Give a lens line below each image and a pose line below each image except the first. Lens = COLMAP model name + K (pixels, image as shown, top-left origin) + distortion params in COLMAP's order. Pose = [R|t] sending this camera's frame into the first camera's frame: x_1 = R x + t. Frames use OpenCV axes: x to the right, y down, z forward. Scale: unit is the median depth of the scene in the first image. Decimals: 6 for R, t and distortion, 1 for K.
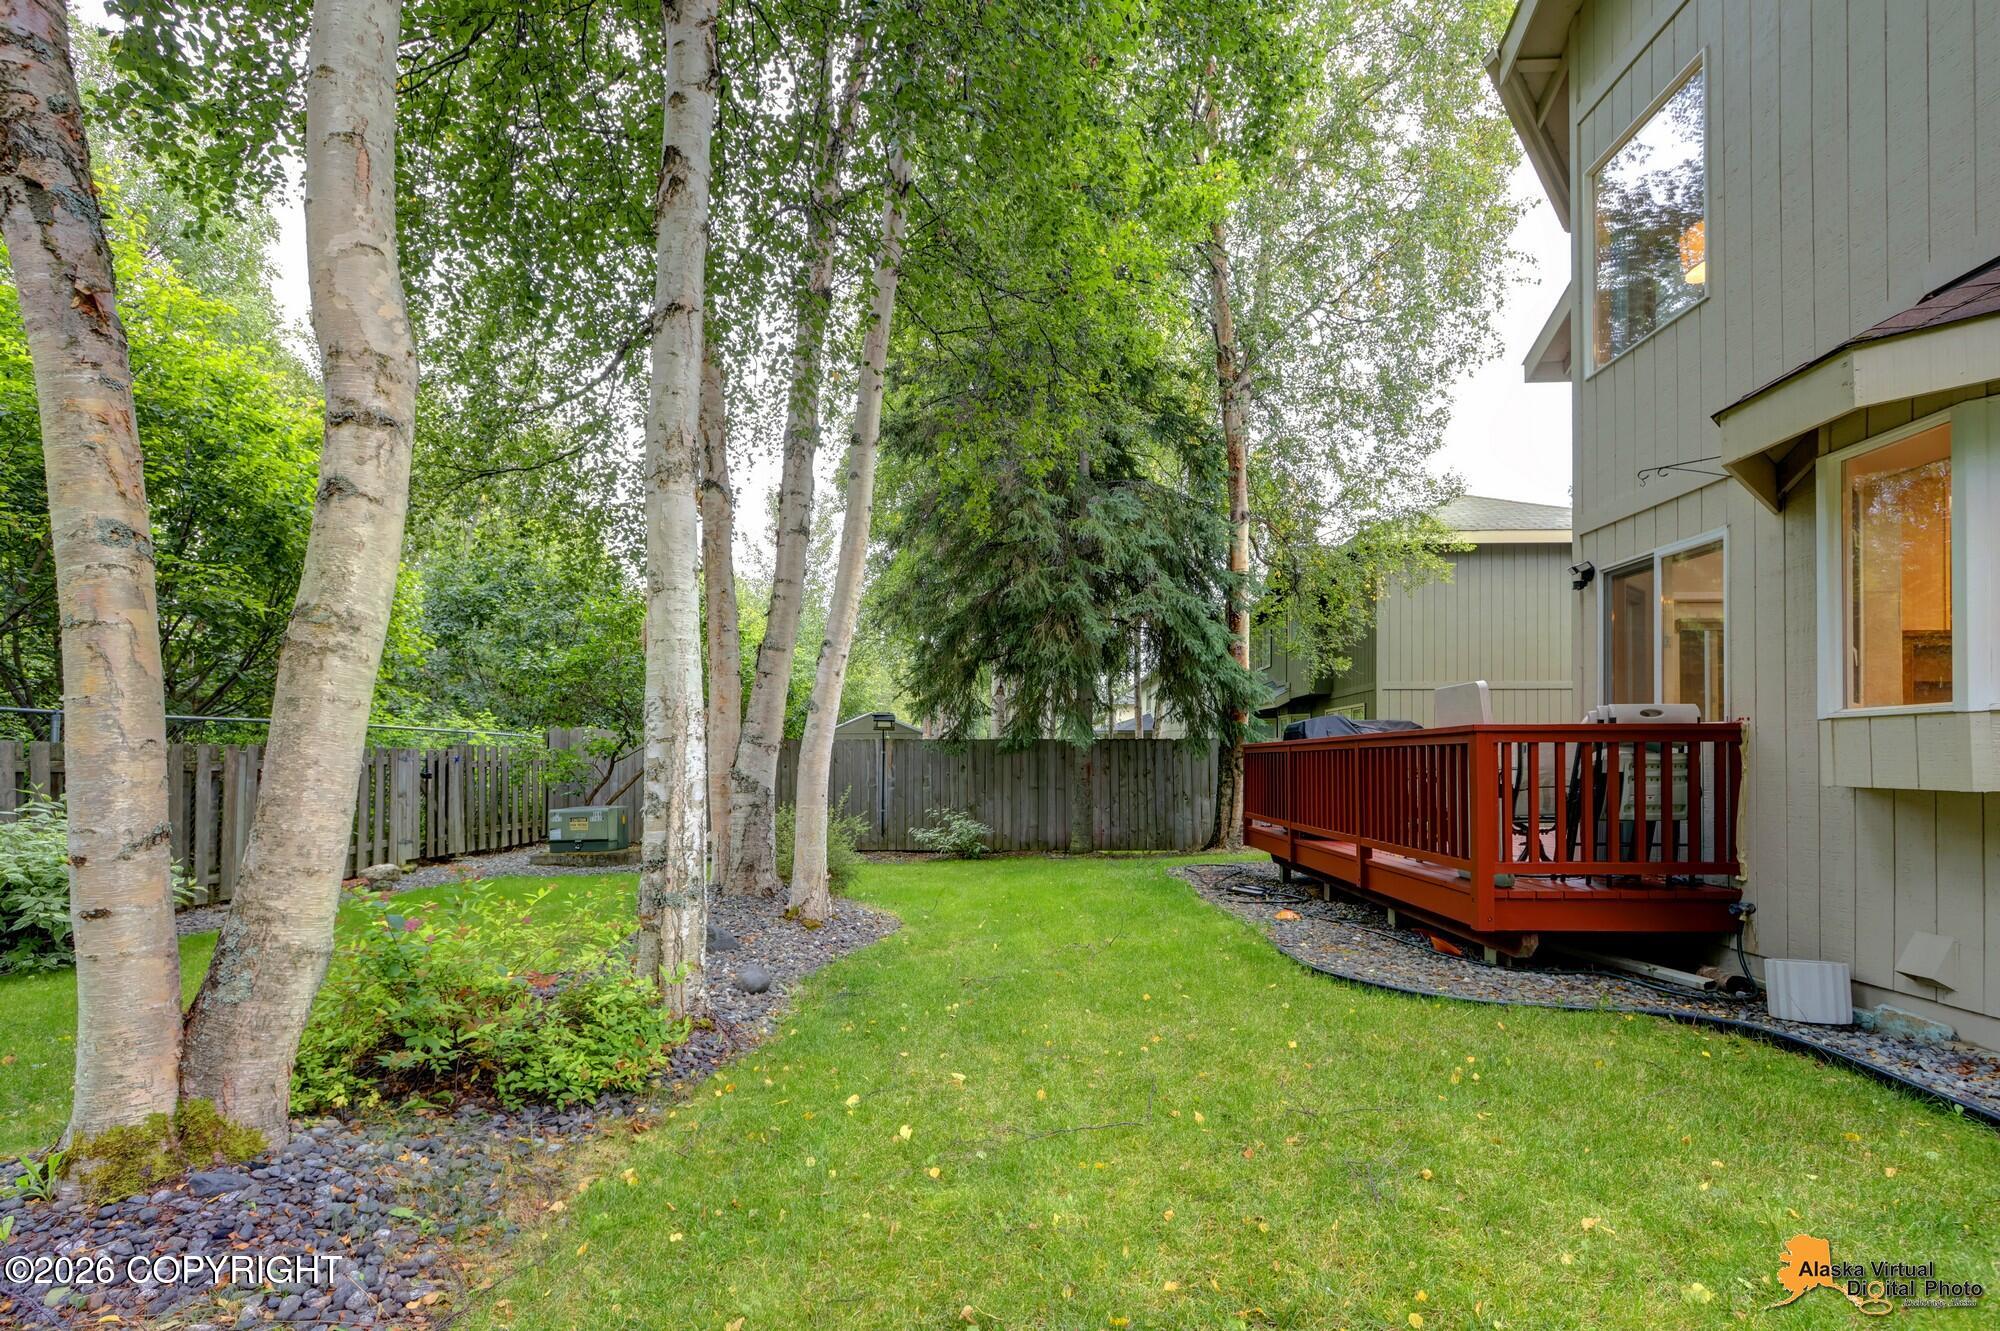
lens RADIAL K [[986.8, 0, 997.3], [0, 986.8, 758.2], [0, 0, 1]] dist [-0.000047, 0.000135]
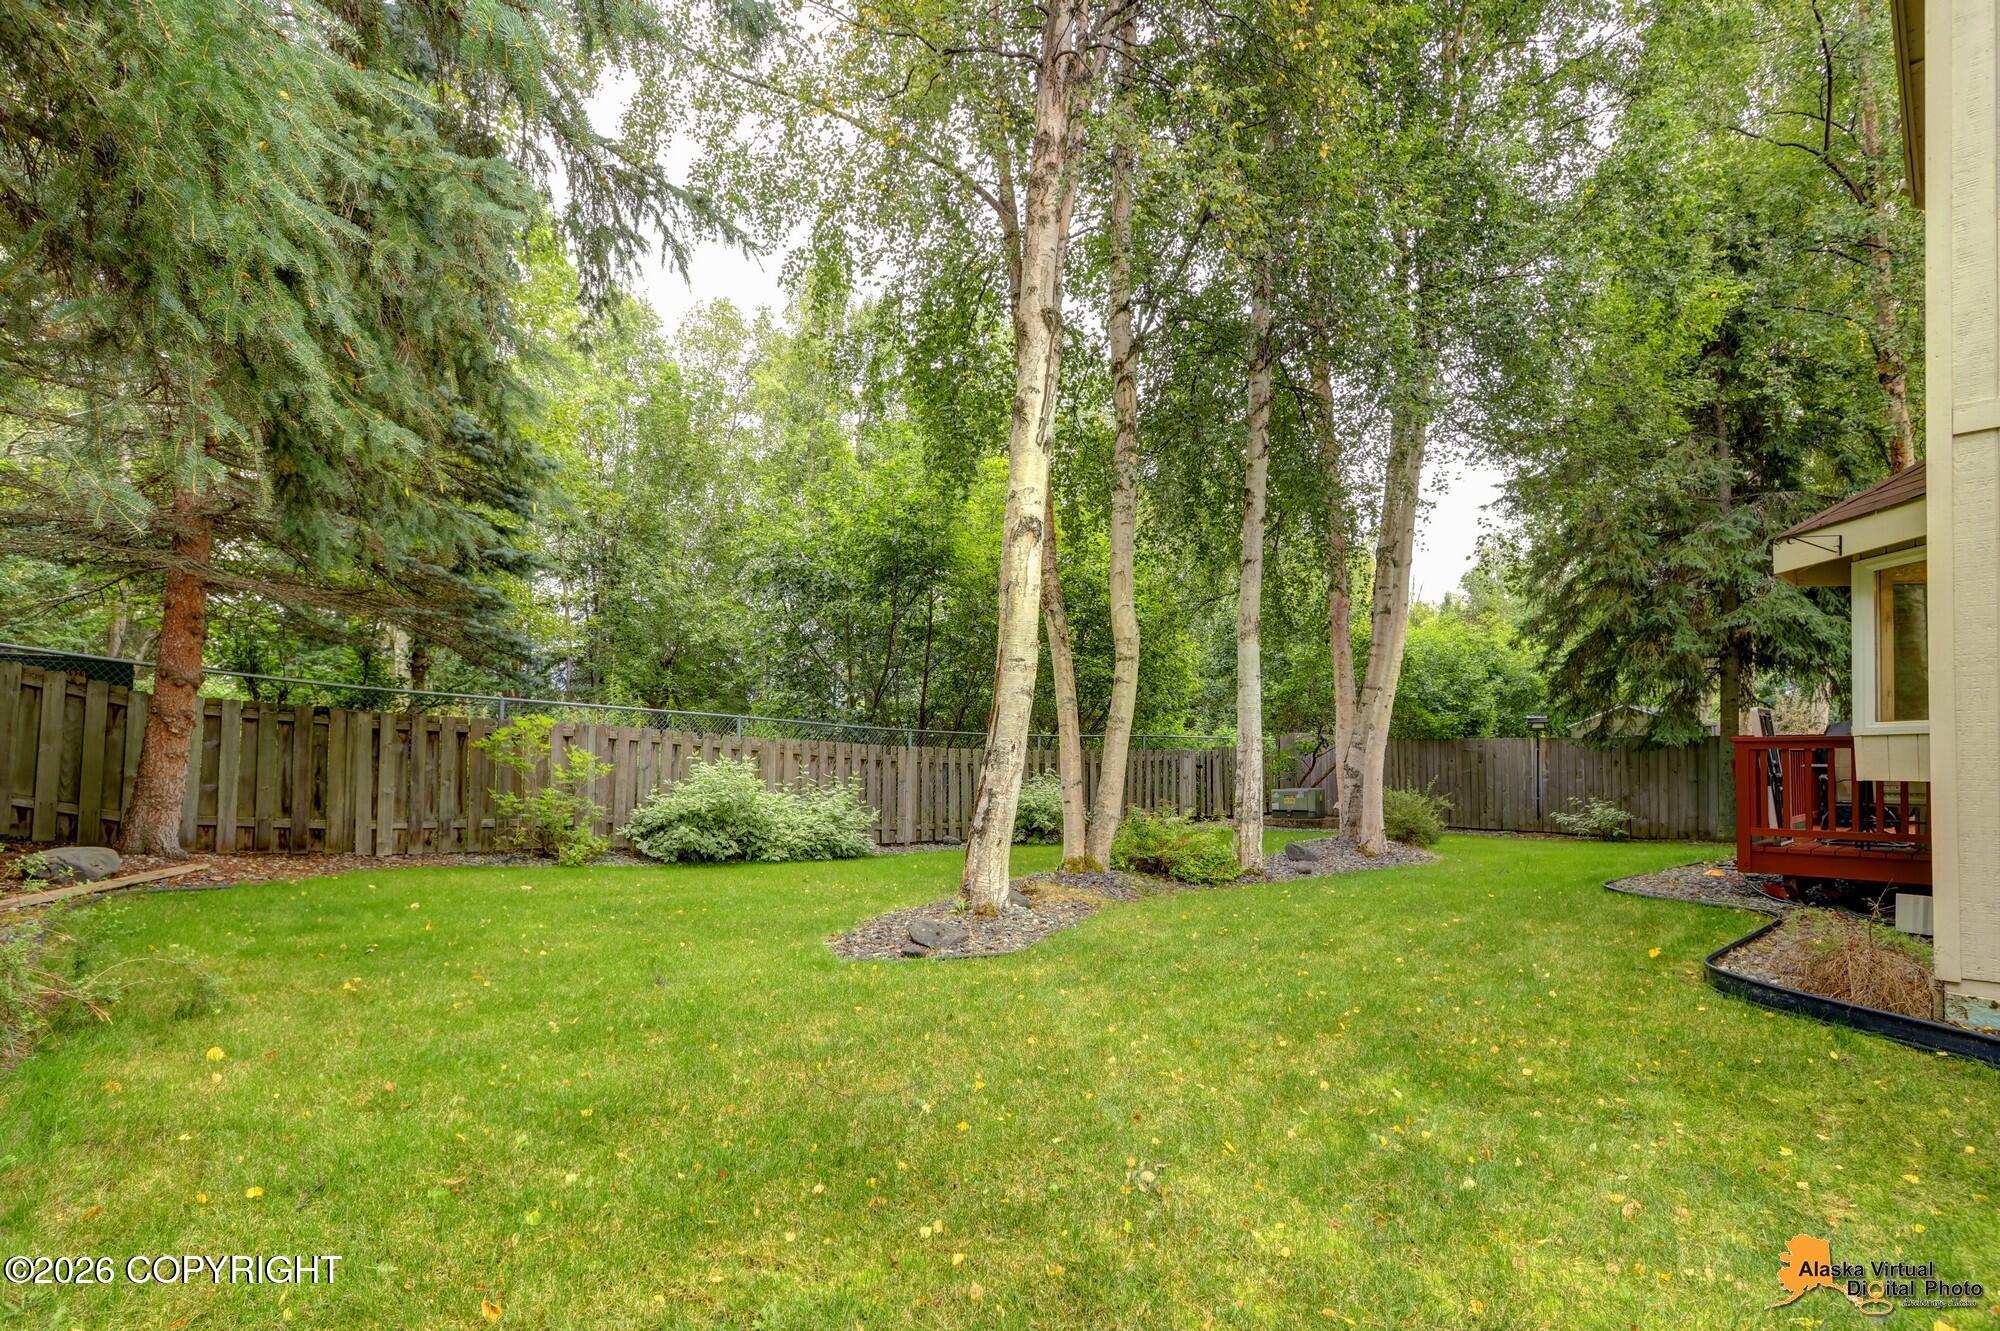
lens RADIAL K [[957.9, 0, 988.2], [0, 957.9, 677.1], [0, 0, 1]] dist [0.000978, 0.000174]
pose [[0.703669, -0.060627, -0.707937, 0.381118], [0.006317, 0.996848, -0.079089, -0.008475], [0.710500, 0.051180, 0.701833, -0.460889]]
